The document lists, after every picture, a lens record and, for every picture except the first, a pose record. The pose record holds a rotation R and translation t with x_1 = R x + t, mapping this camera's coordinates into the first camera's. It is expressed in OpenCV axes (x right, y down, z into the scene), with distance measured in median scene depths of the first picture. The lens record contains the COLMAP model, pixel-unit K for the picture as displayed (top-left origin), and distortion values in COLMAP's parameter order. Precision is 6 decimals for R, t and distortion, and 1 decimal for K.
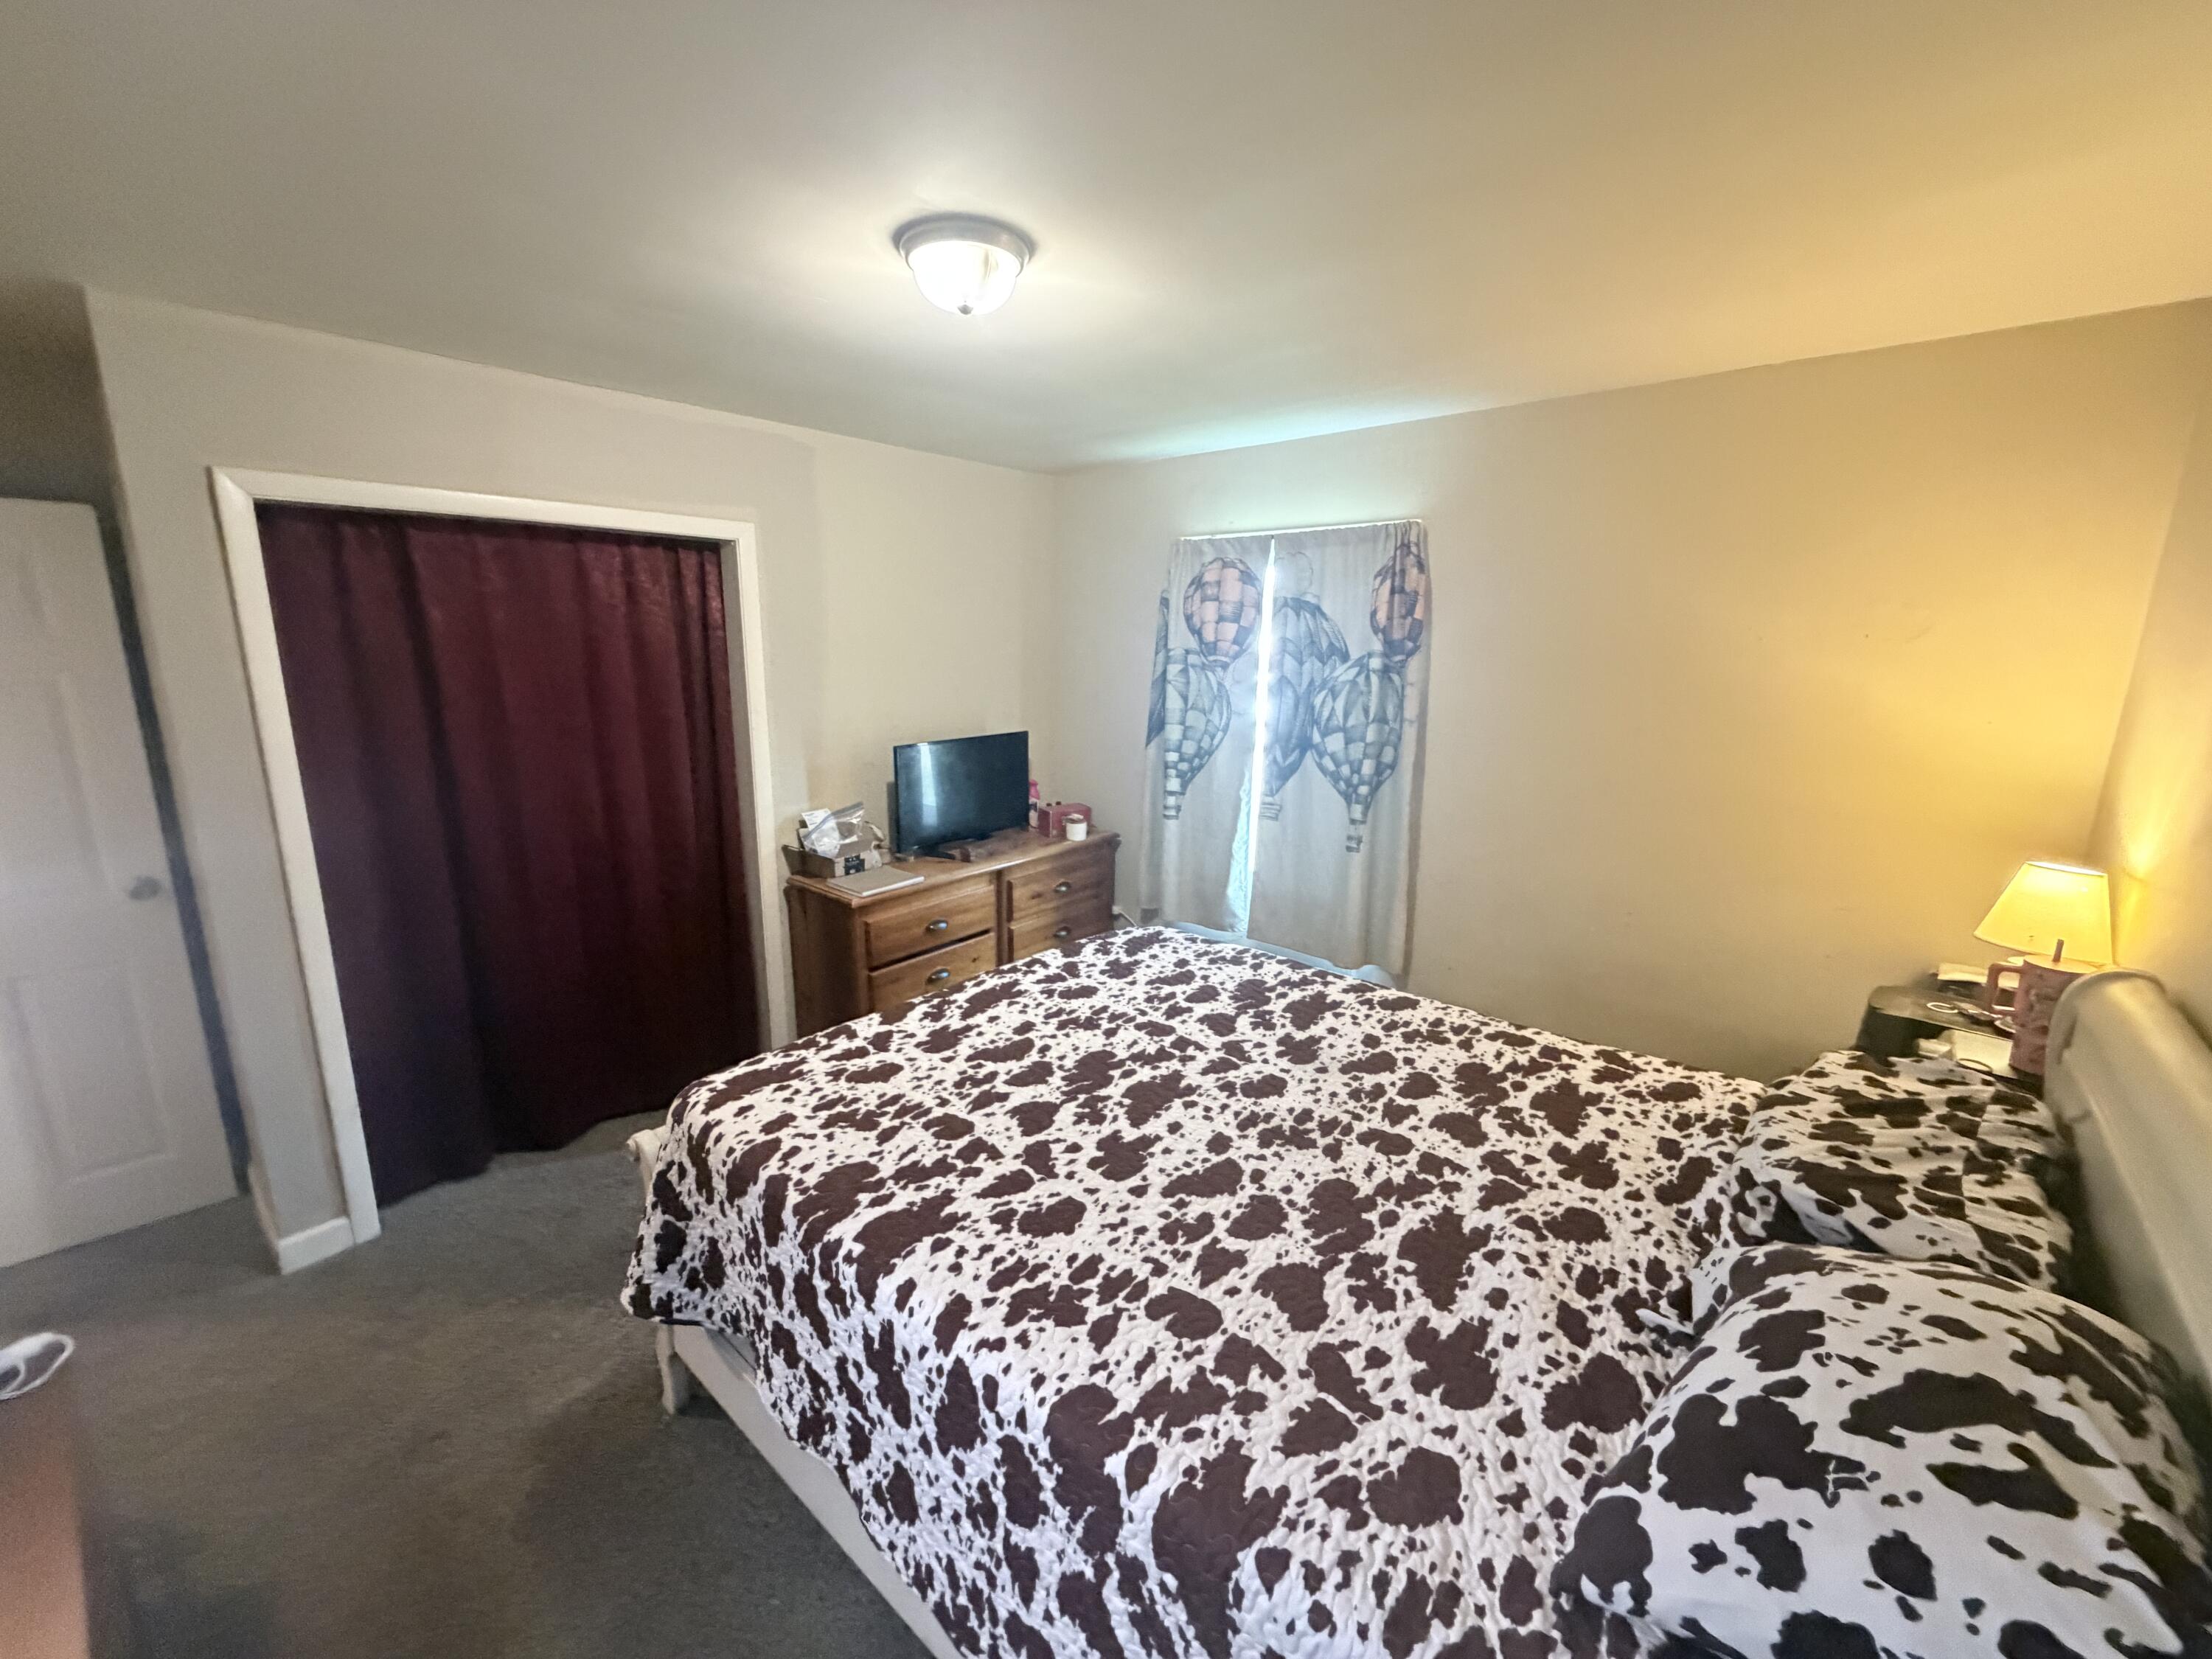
lens RADIAL K [[875.1, 0, 1109.0], [0, 875.1, 831.7], [0, 0, 1]] dist [-0.005440, -0.000057]
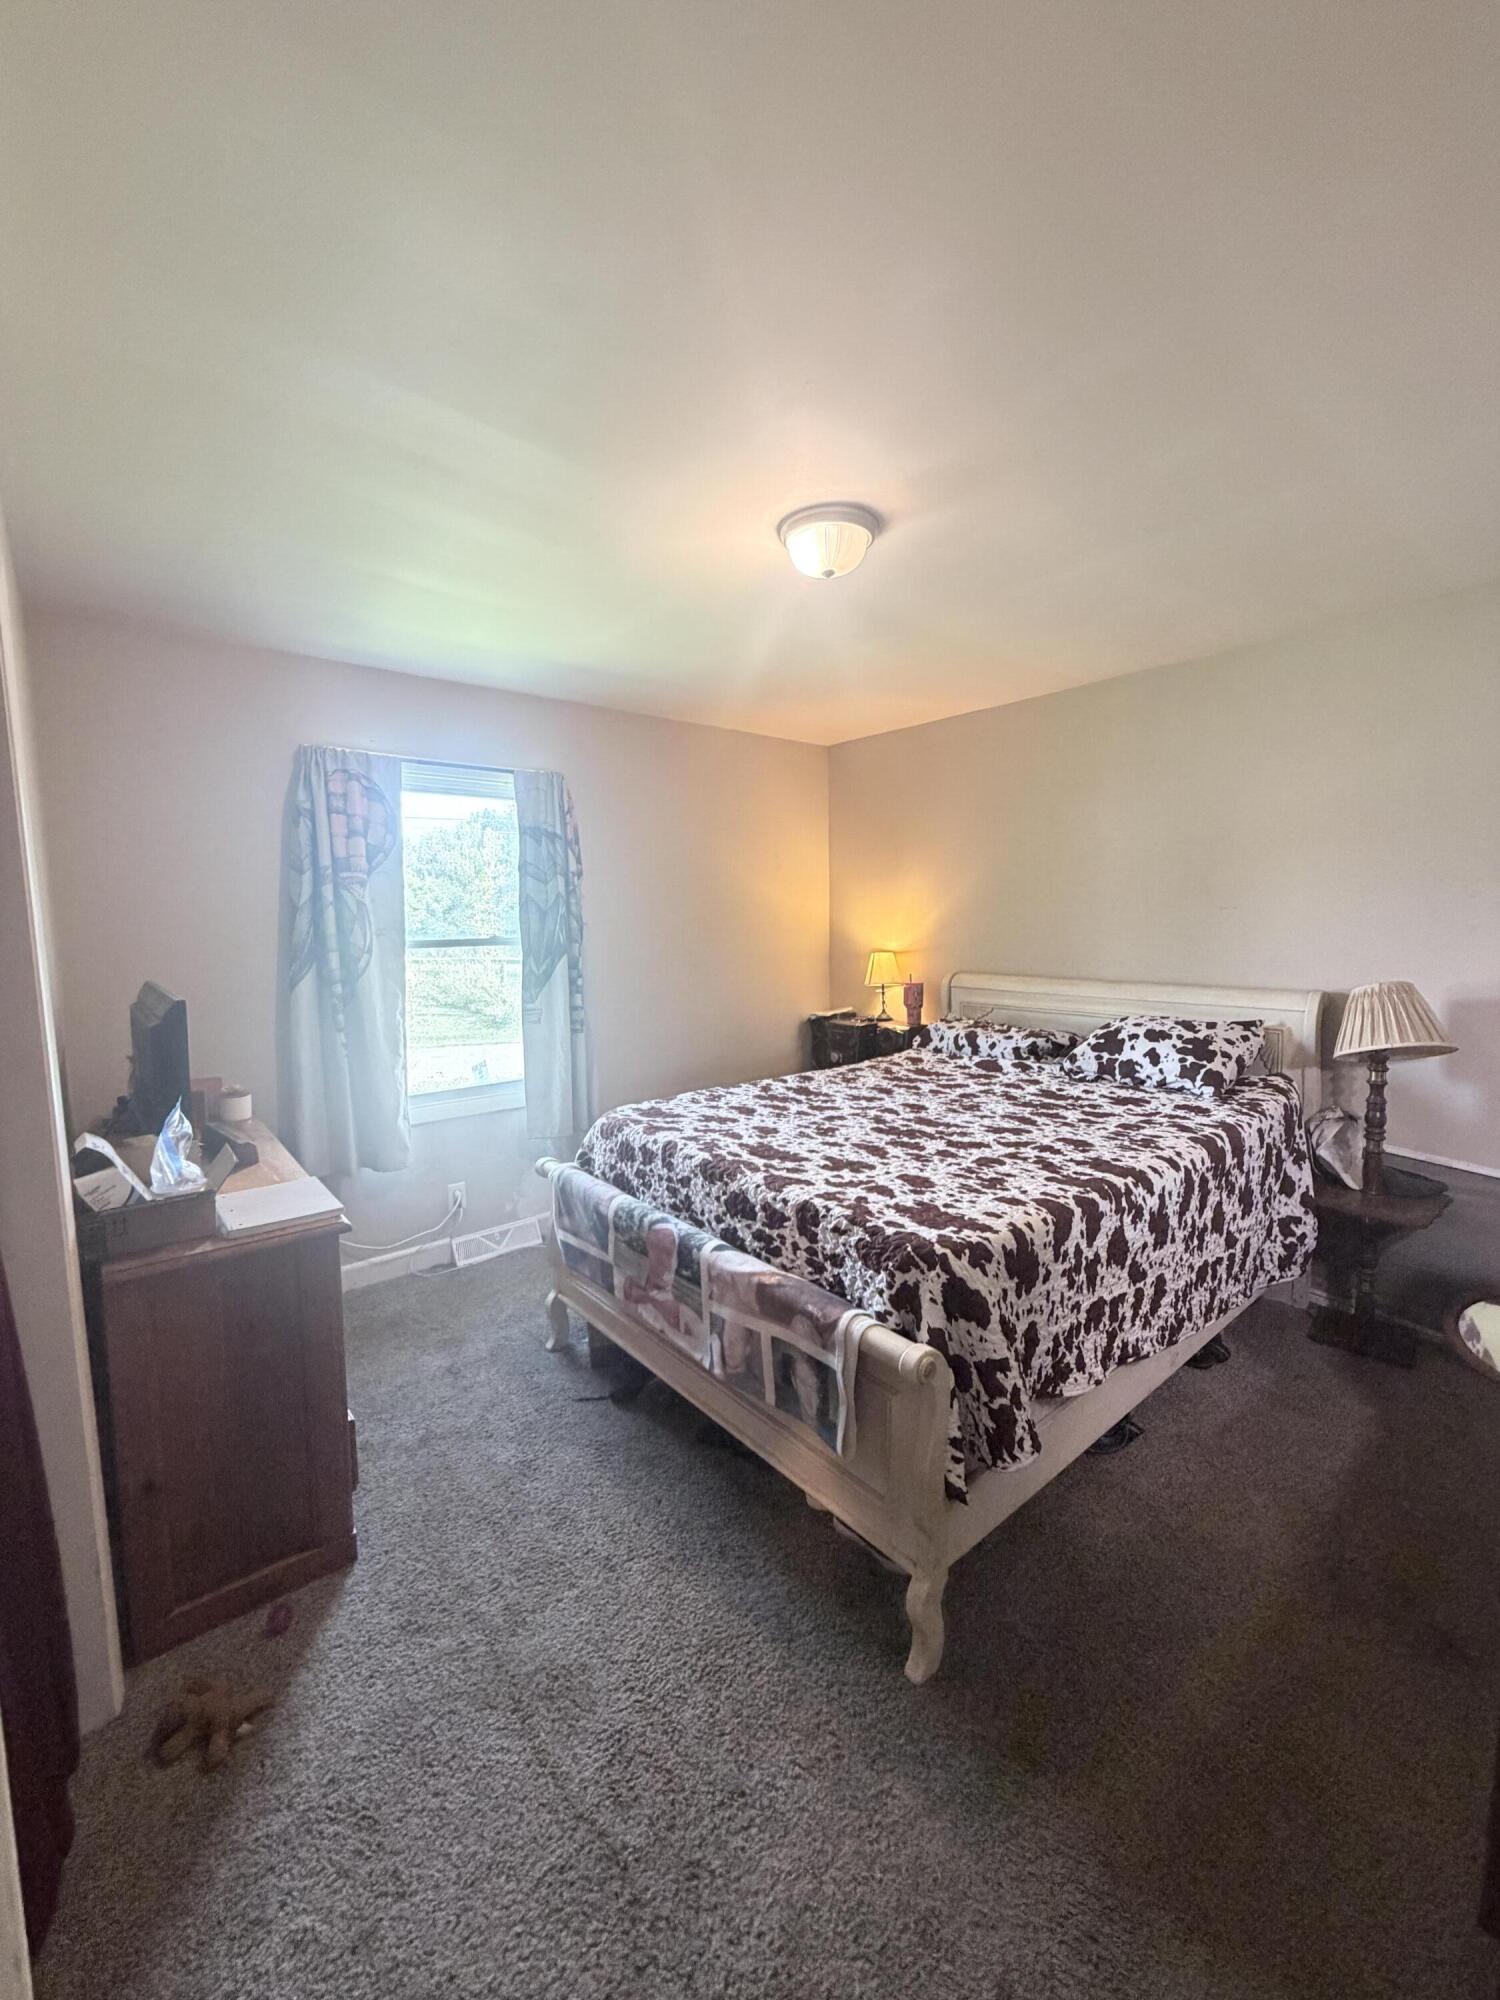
lens RADIAL K [[791.3, 0, 750.3], [0, 791.3, 995.9], [0, 0, 1]] dist [-0.005440, -0.000057]
pose [[0.184776, -0.126895, 0.974554, -1.072256], [0.205742, 0.974651, 0.087899, -0.098943], [-0.961004, 0.184265, 0.206199, 0.739942]]
